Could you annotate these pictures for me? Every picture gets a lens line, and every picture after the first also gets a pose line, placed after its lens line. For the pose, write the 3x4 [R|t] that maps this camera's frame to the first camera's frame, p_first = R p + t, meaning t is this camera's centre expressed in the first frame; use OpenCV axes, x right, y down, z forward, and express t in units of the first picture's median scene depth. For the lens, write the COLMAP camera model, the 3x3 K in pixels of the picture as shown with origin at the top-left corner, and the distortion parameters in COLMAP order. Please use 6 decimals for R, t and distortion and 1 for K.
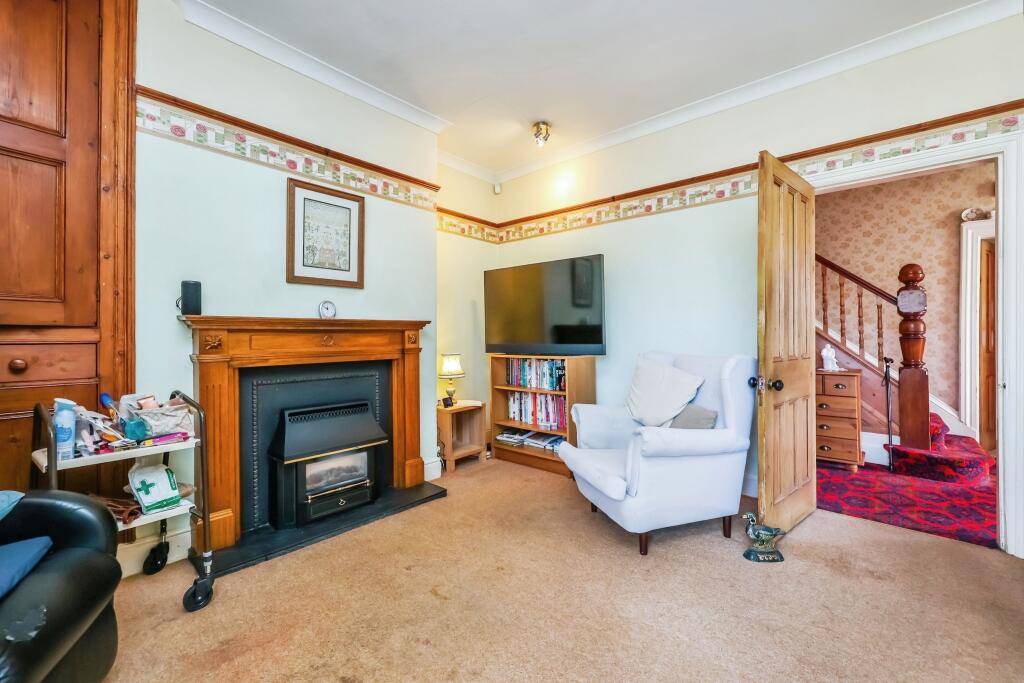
lens RADIAL K [[413.8, 0, 508.4], [0, 413.8, 334.6], [0, 0, 1]] dist [-0.000045, 0.000056]
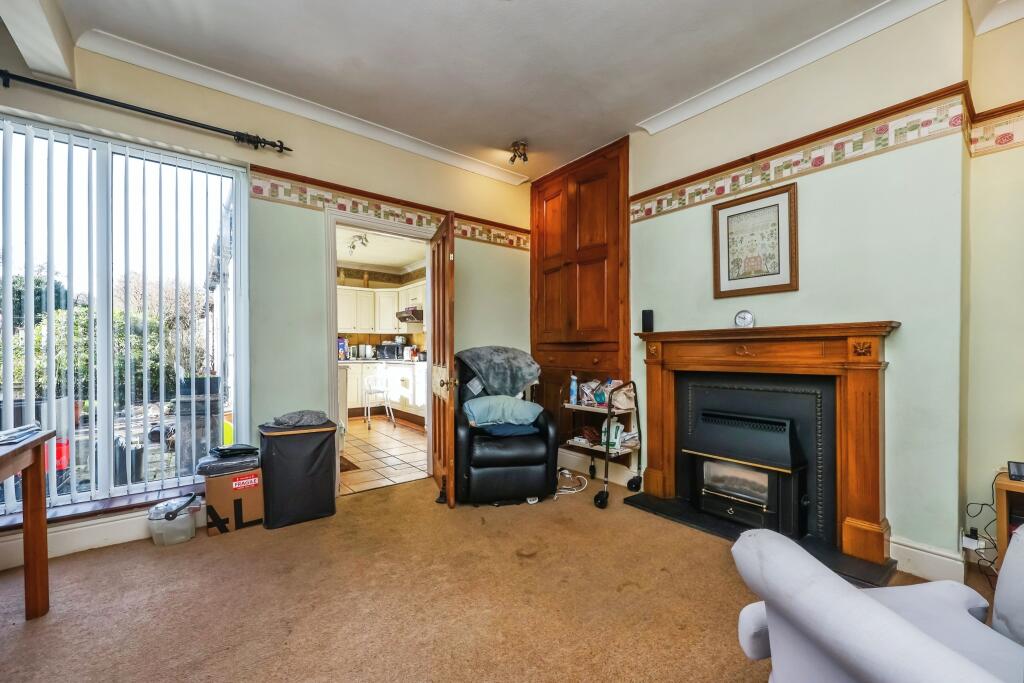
lens RADIAL K [[413.8, 0, 509.0], [0, 413.8, 349.5], [0, 0, 1]] dist [-0.000045, 0.000056]
pose [[-0.166911, 0.003844, -0.985964, 0.646486], [0.009307, 0.999954, 0.002323, 0.004617], [0.985928, -0.008789, -0.166939, 0.609473]]
